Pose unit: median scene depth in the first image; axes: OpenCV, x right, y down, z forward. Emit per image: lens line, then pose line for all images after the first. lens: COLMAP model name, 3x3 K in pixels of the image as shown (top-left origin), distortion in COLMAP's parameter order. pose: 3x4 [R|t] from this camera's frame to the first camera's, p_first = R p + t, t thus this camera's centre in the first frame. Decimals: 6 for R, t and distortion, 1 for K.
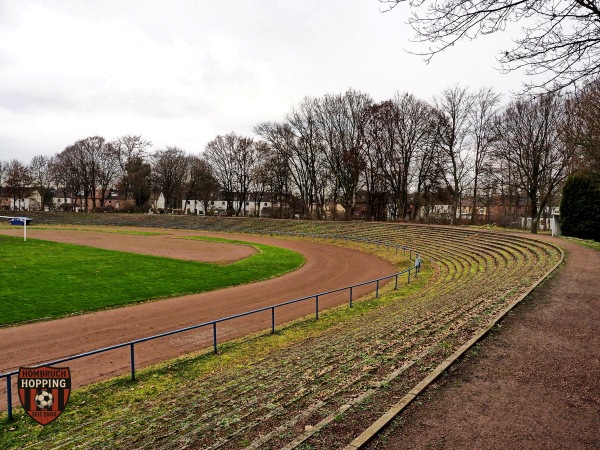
lens RADIAL K [[456.4, 0, 300.0], [0, 456.4, 225.0], [0, 0, 1]] dist [0.004182, -0.000700]
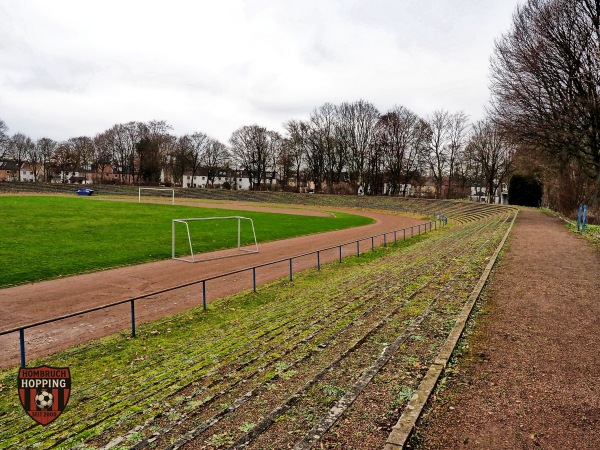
lens RADIAL K [[456.4, 0, 300.0], [0, 456.4, 225.0], [0, 0, 1]] dist [0.004182, -0.000700]
pose [[0.990089, 0.009509, 0.140120, -0.272668], [-0.017665, 0.998214, 0.057076, 0.007146], [-0.139327, -0.058985, 0.988488, -0.381277]]
